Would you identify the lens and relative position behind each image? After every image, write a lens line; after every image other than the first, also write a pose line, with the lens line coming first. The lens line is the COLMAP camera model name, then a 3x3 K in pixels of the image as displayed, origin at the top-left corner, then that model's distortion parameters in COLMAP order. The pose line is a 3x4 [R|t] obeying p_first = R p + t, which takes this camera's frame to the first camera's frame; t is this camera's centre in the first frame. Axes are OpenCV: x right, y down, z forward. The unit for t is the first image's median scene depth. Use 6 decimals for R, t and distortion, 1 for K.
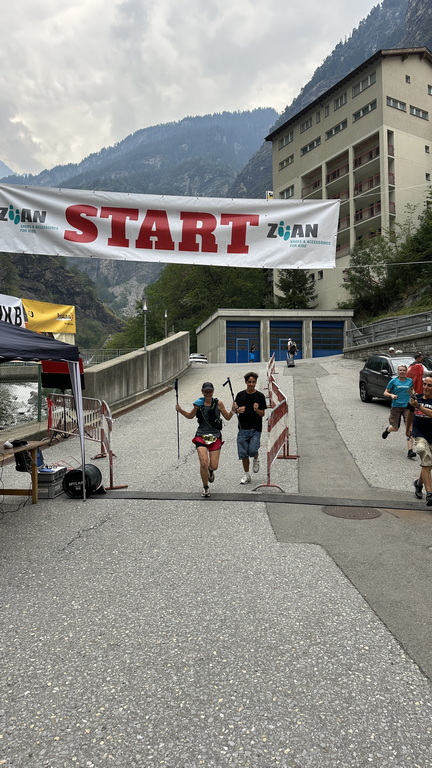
lens RADIAL K [[536.4, 0, 221.4], [0, 536.4, 388.1], [0, 0, 1]] dist [0.090046, -0.135951]
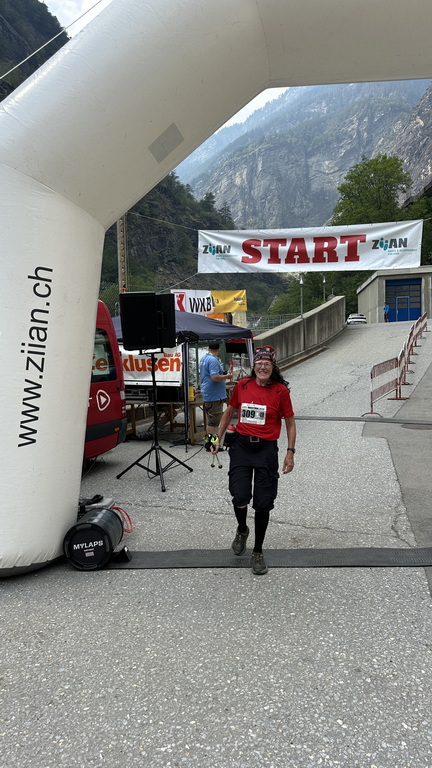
lens RADIAL K [[536.4, 0, 209.7], [0, 536.4, 389.9], [0, 0, 1]] dist [0.090046, -0.135951]
pose [[0.945996, -0.004028, -0.324154, 0.056551], [0.029826, 0.996763, 0.074658, -0.006047], [0.322804, -0.080294, 0.943054, -0.233207]]
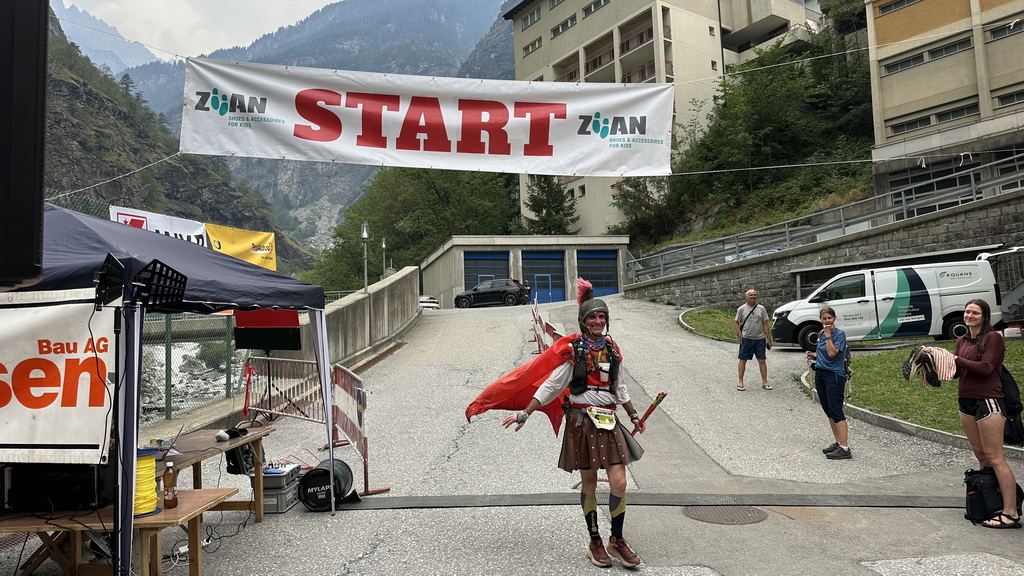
lens RADIAL K [[715.2, 0, 506.8], [0, 715.2, 296.0], [0, 0, 1]] dist [0.090046, -0.135951]
pose [[0.996082, -0.019590, 0.086233, -0.038823], [0.024971, 0.997778, -0.061774, -0.001190], [-0.084832, 0.063685, 0.994358, 0.021785]]
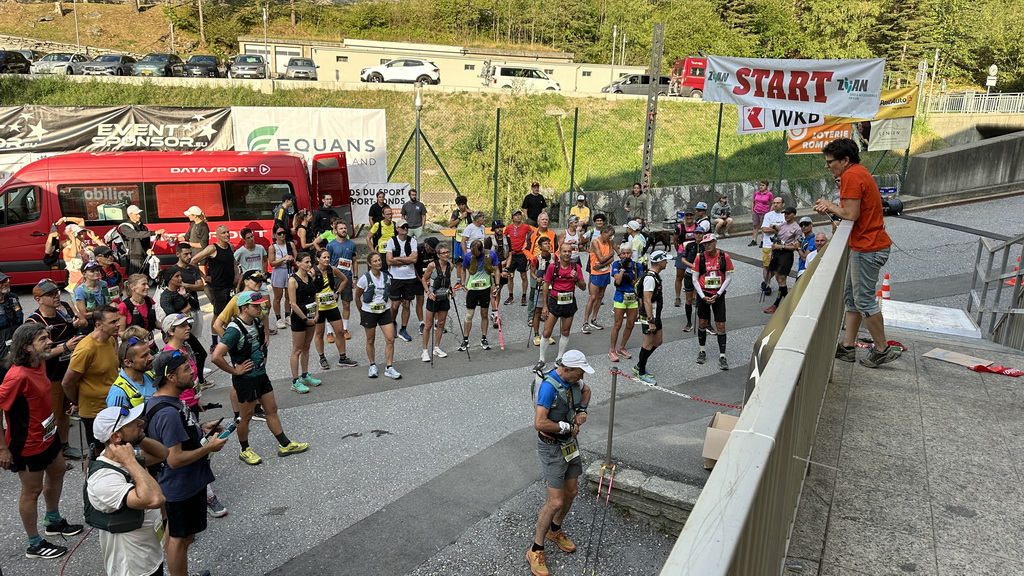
lens RADIAL K [[715.2, 0, 515.0], [0, 715.2, 286.0], [0, 0, 1]] dist [0.090046, -0.135951]
pose [[0.391089, 0.232449, -0.890515, 0.549445], [-0.015722, 0.969126, 0.246064, -0.094008], [0.920219, -0.082232, 0.382669, -0.149294]]
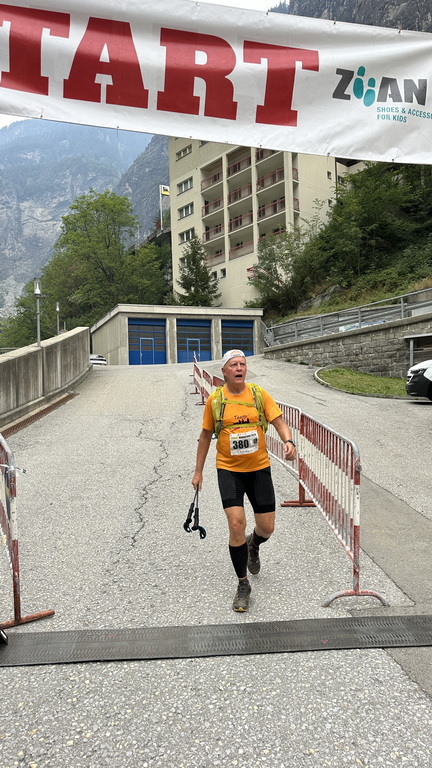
lens RADIAL K [[536.4, 0, 220.3], [0, 536.4, 392.8], [0, 0, 1]] dist [0.090046, -0.135951]
pose [[0.979192, -0.014826, 0.202396, -0.049312], [0.014591, 0.999890, 0.002652, -0.001883], [-0.202413, 0.000357, 0.979300, 0.203541]]
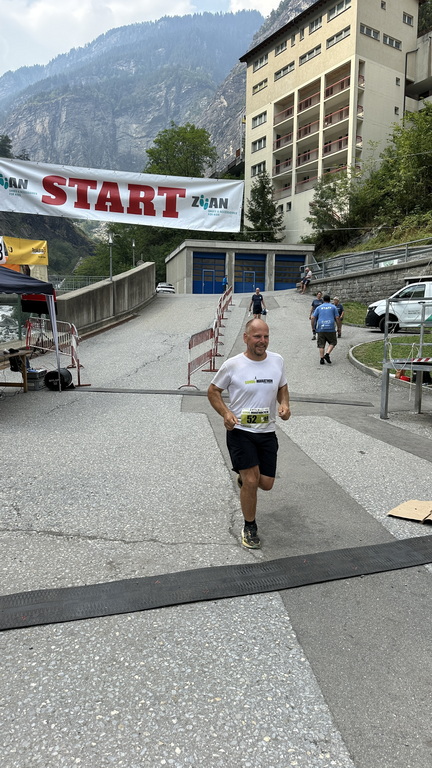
lens RADIAL K [[536.4, 0, 222.7], [0, 536.4, 393.0], [0, 0, 1]] dist [0.090046, -0.135951]
pose [[0.998535, 0.019268, 0.050567, 0.040134], [-0.026163, 0.989883, 0.139451, -0.001622], [-0.047369, -0.140569, 0.988937, -0.167743]]
